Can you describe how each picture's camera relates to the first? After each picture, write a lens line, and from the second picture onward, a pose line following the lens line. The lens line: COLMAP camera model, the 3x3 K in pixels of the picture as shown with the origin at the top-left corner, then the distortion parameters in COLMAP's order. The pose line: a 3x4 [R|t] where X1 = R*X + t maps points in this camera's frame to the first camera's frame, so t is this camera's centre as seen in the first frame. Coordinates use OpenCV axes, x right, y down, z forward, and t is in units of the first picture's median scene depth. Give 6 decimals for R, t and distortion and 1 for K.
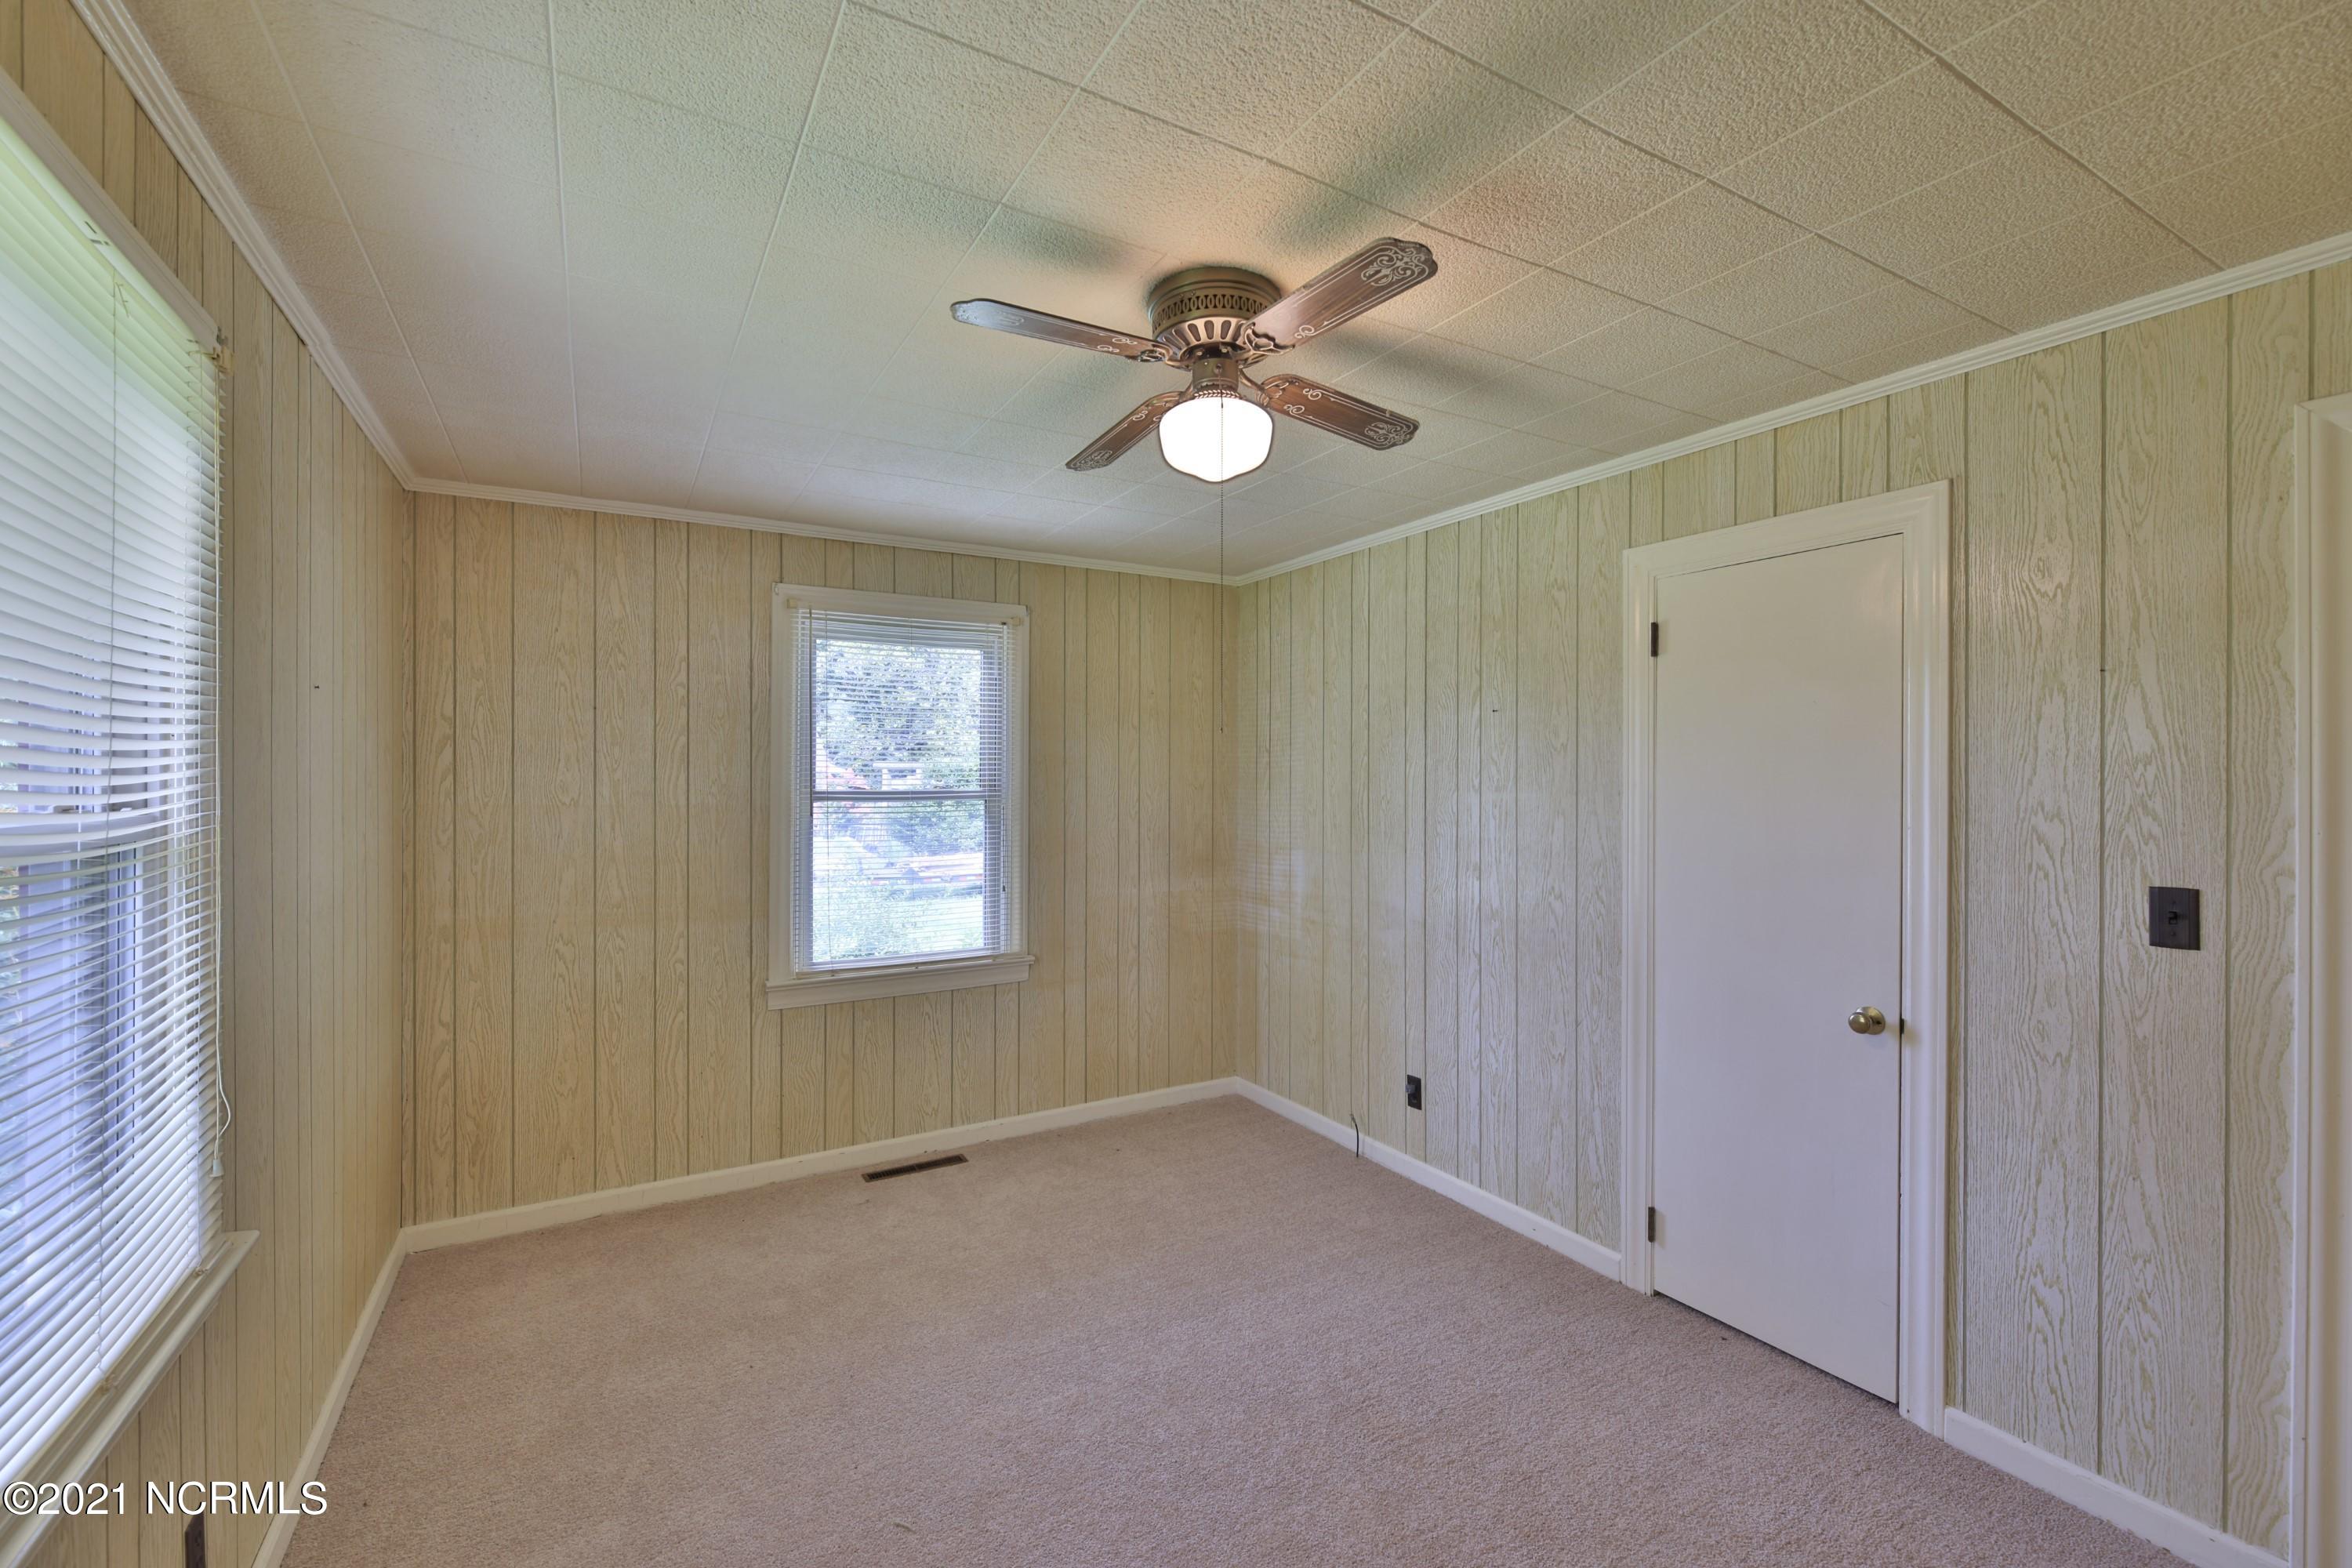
lens RADIAL K [[998.6, 0, 1176.0], [0, 998.6, 784.0], [0, 0, 1]] dist [0.002137, -0.000541]
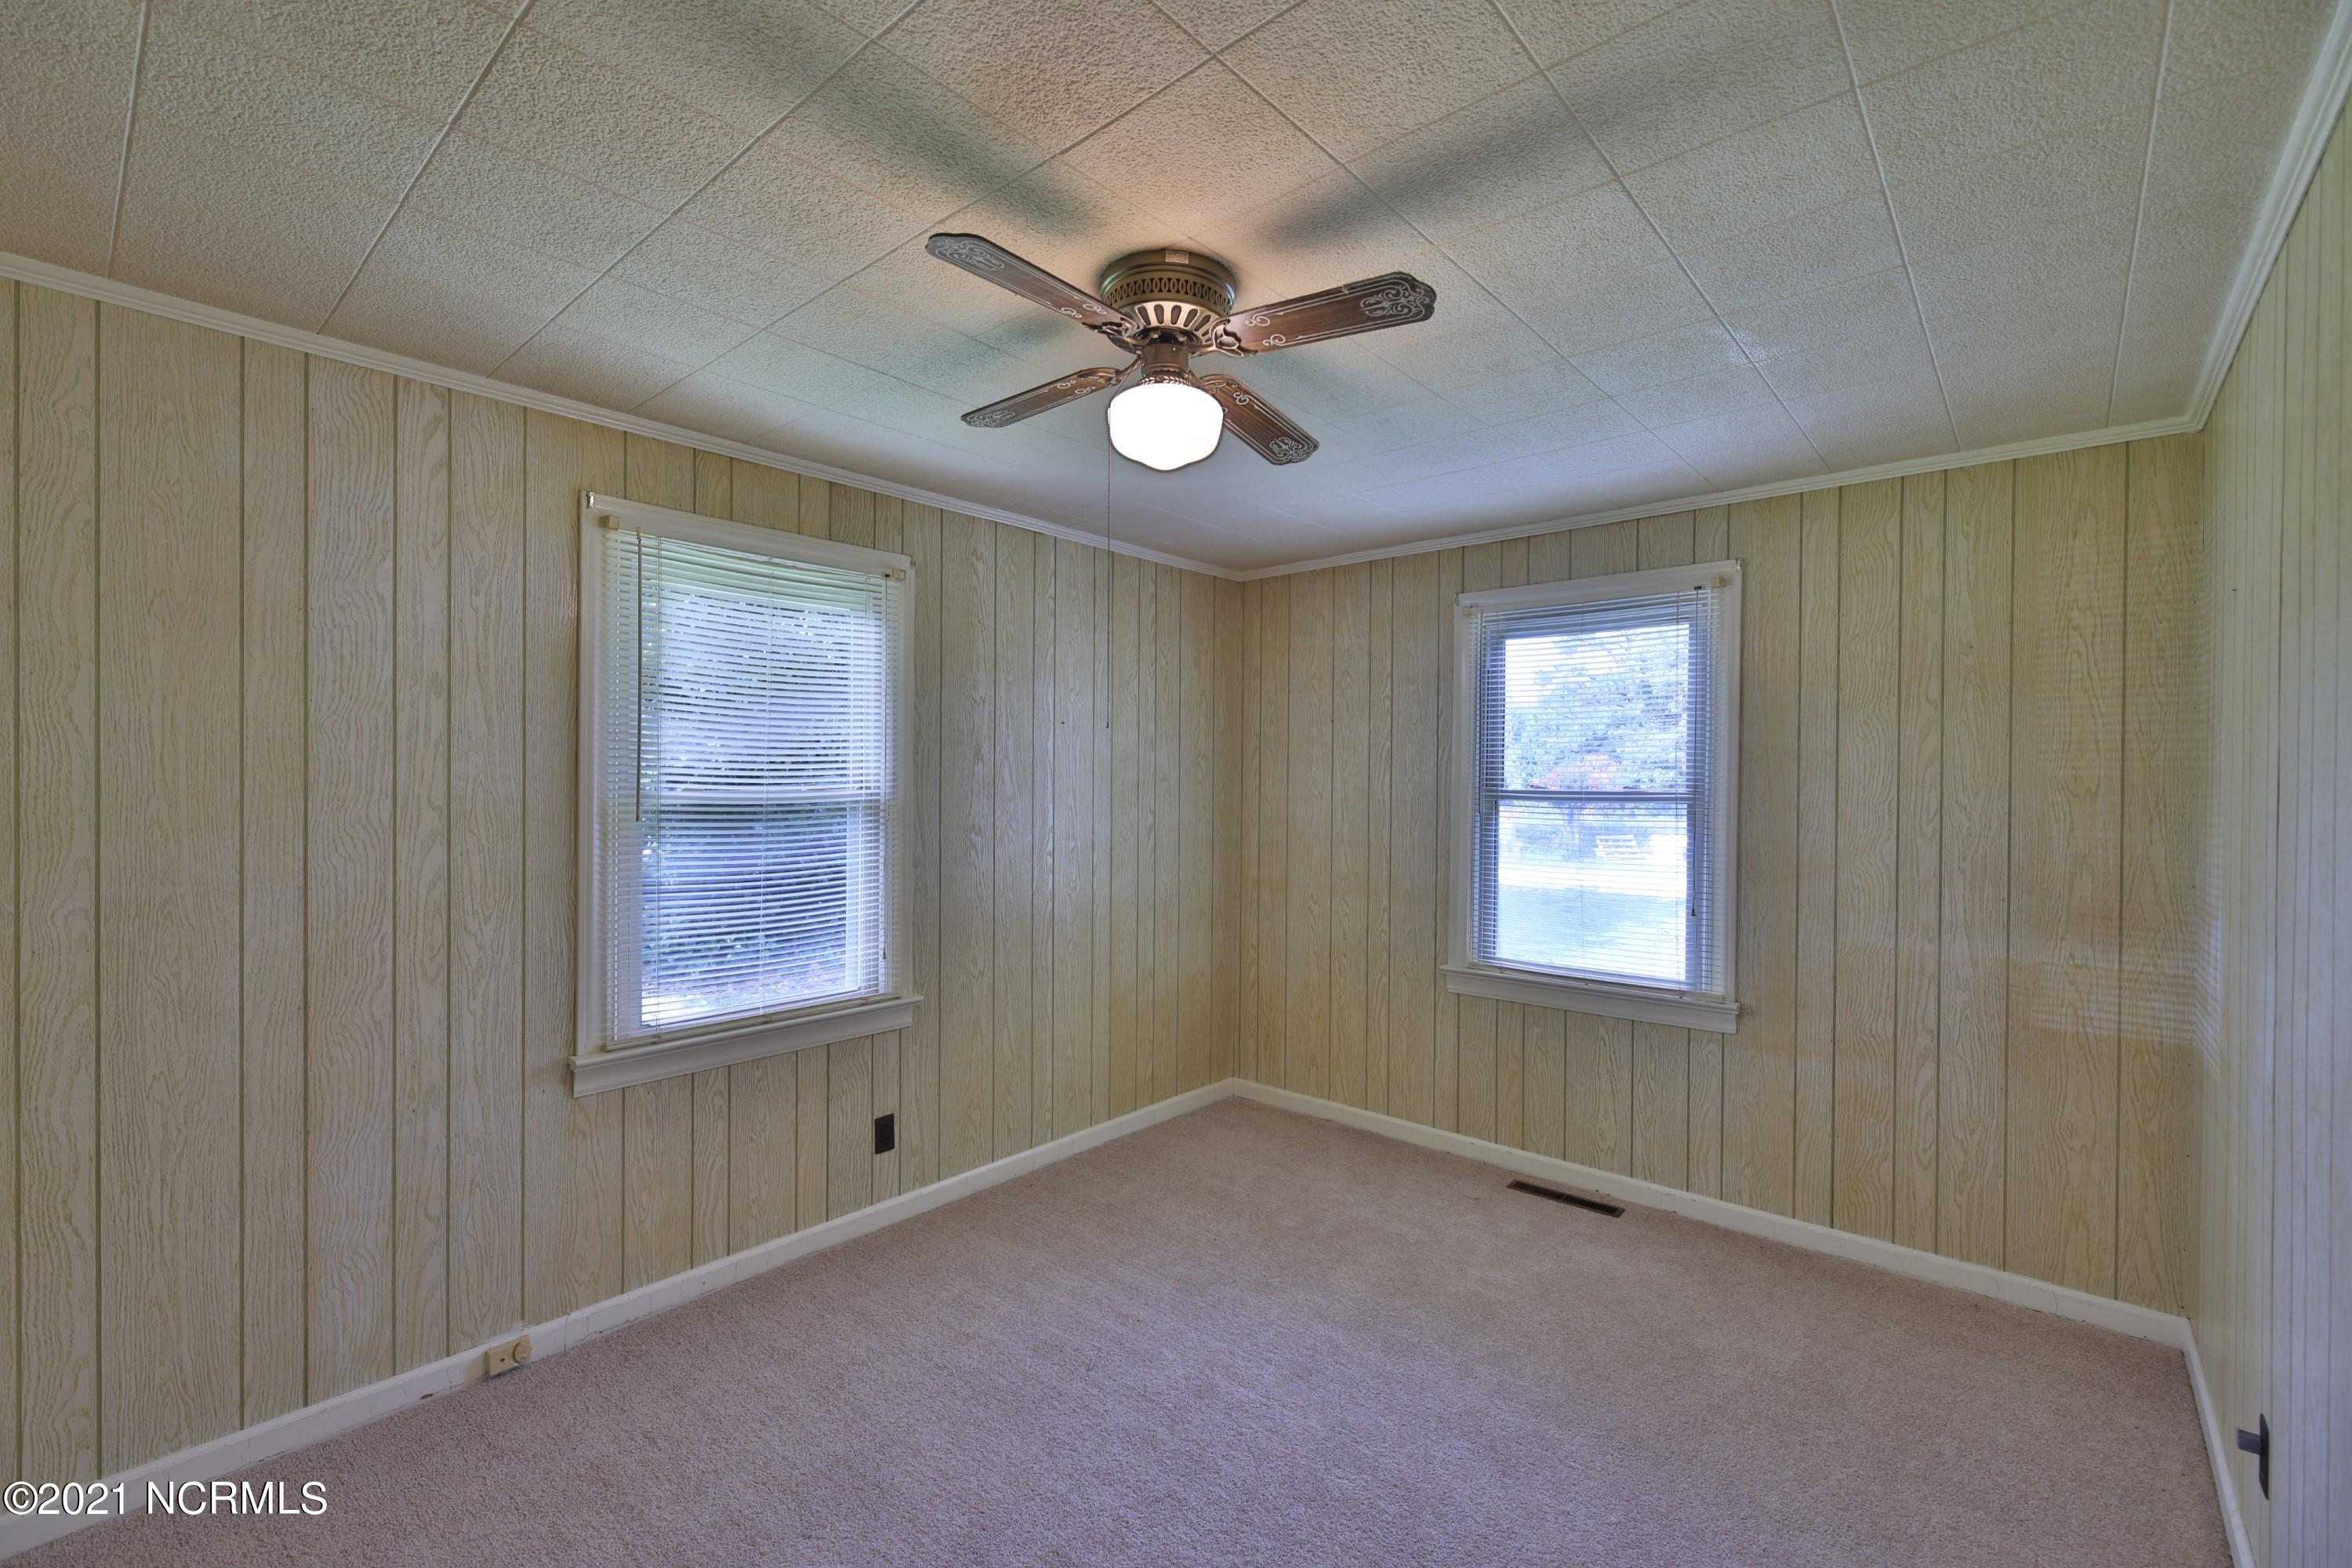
lens RADIAL K [[1000.9, 0, 1176.0], [0, 1000.9, 784.0], [0, 0, 1]] dist [0.000161, -0.000525]
pose [[0.315615, 0.007275, -0.948859, 0.520288], [-0.010815, 0.999933, 0.004069, 0.000833], [0.948826, 0.008978, 0.315673, 0.374323]]
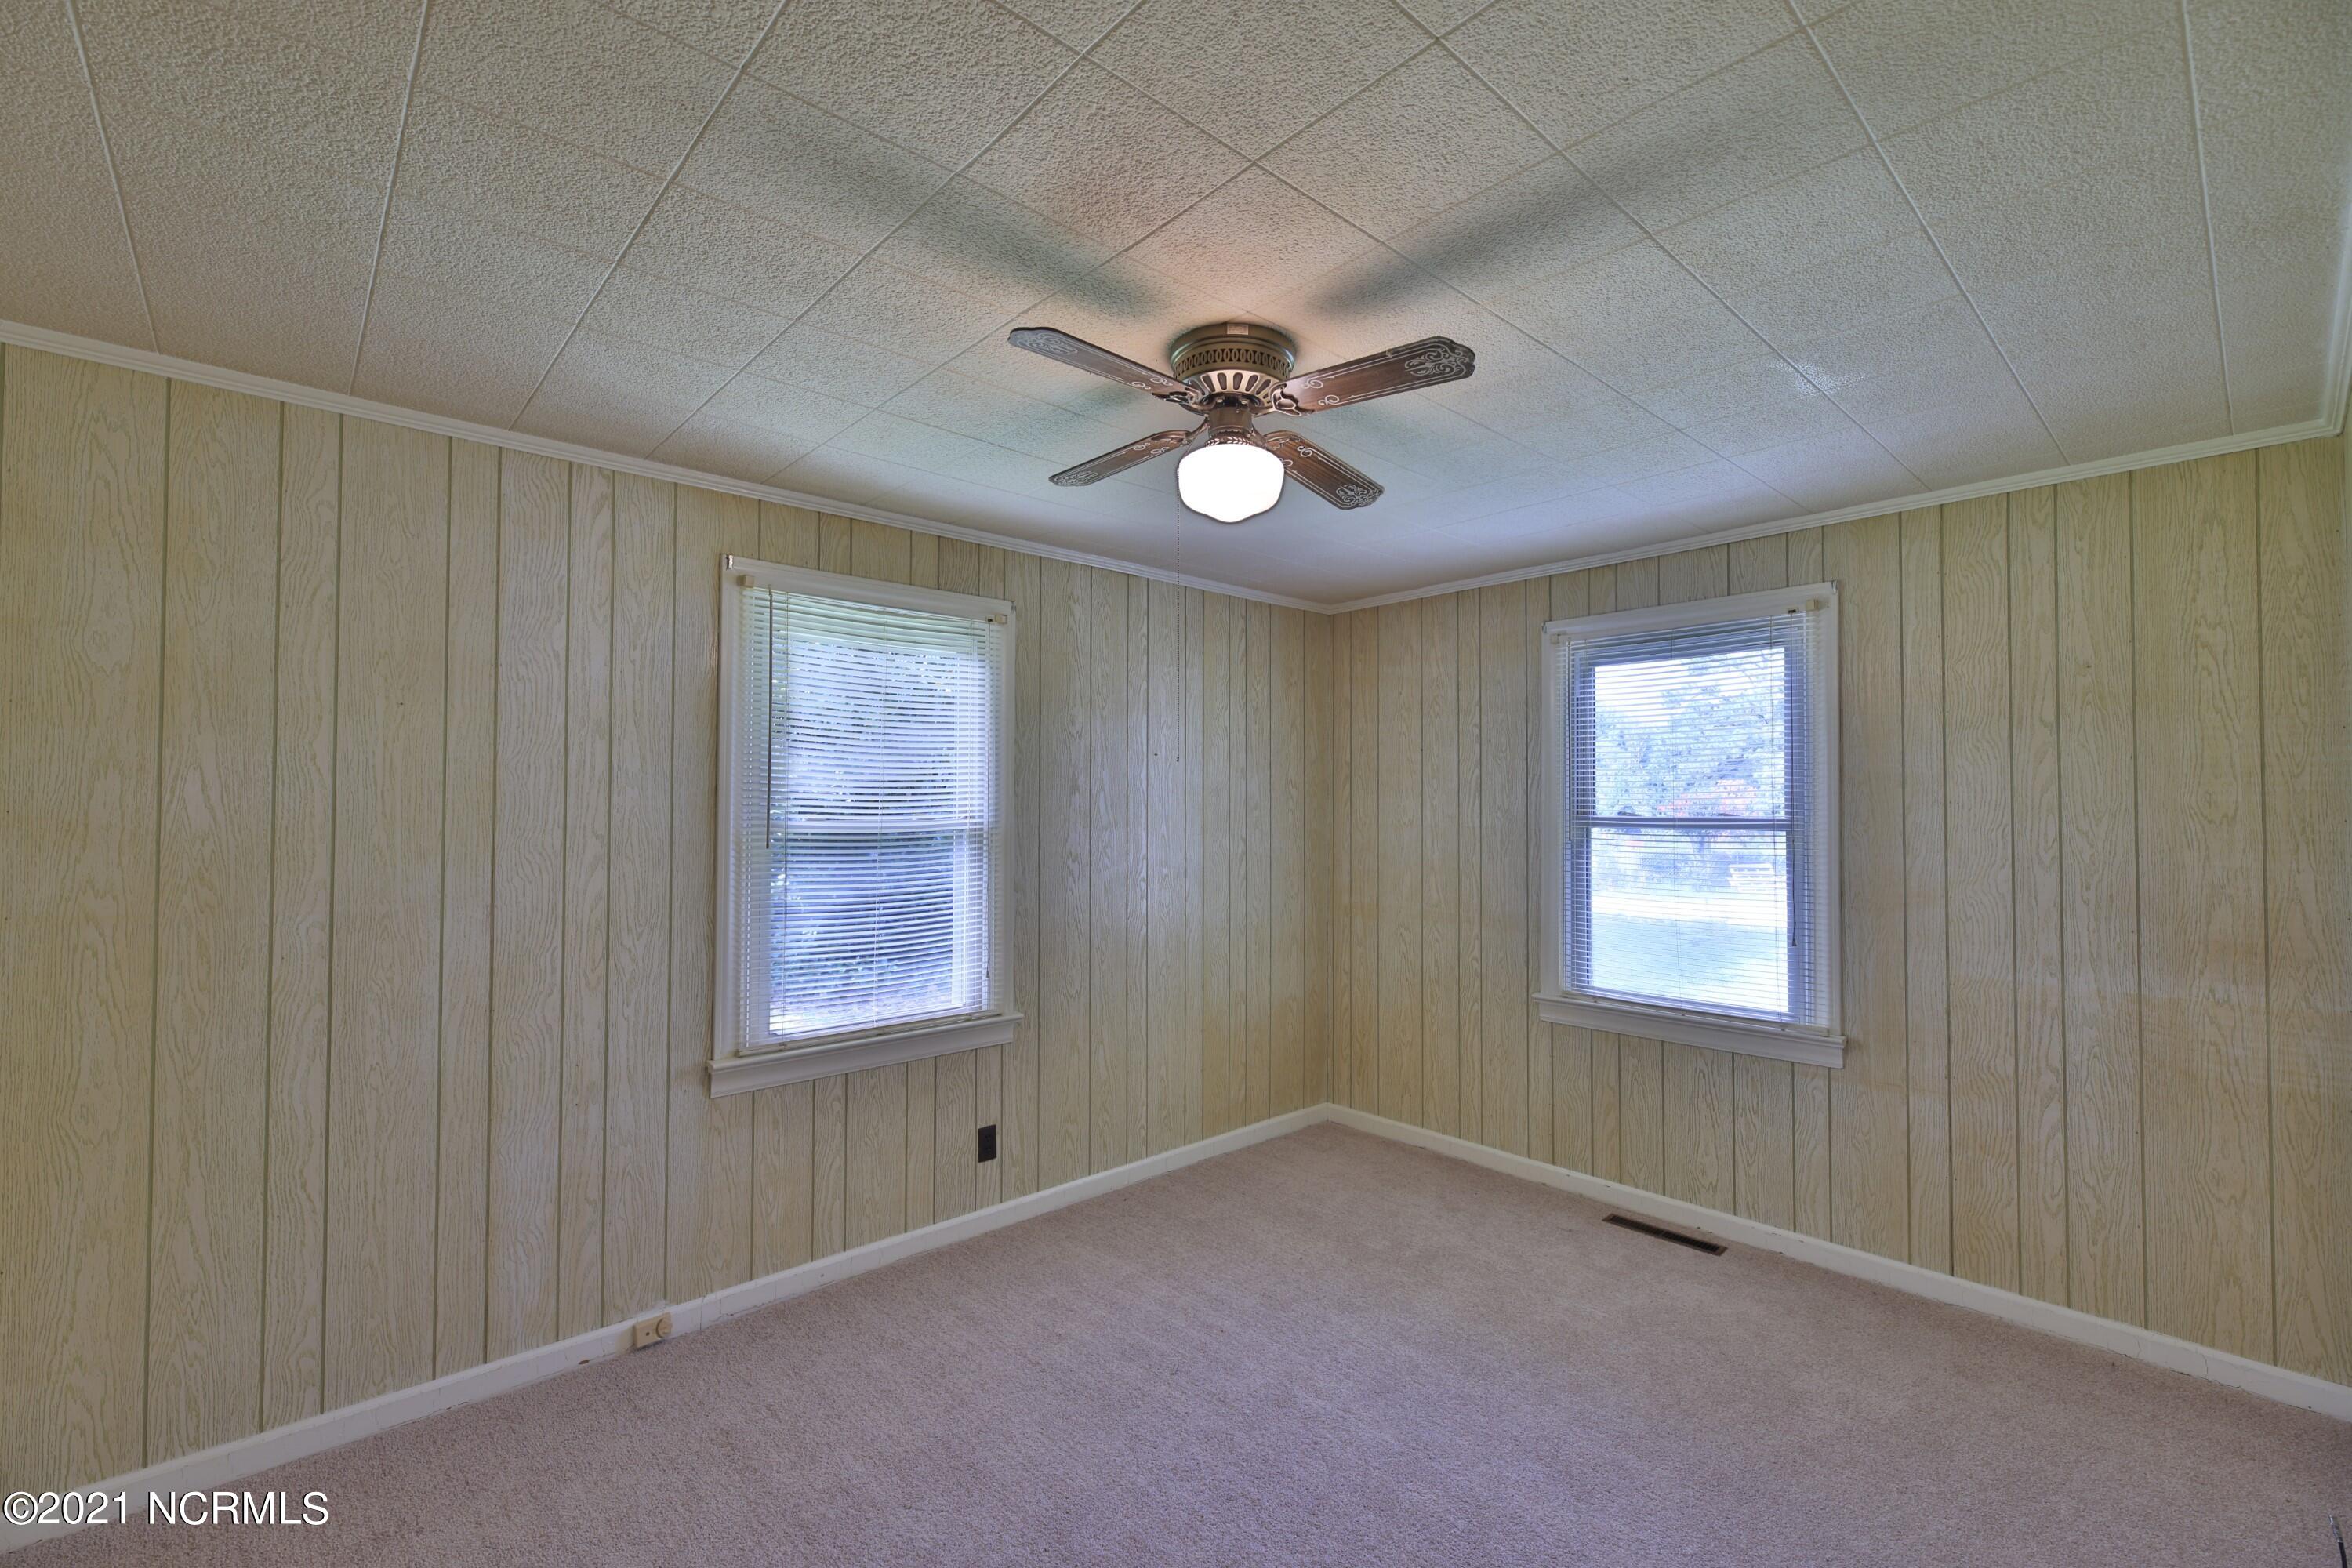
lens RADIAL K [[998.6, 0, 1176.0], [0, 998.6, 784.0], [0, 0, 1]] dist [0.002137, -0.000541]
pose [[0.207566, -0.021251, -0.977990, 0.562372], [-0.006313, 0.999714, -0.023063, -0.000228], [0.978201, 0.010961, 0.207372, 0.387150]]
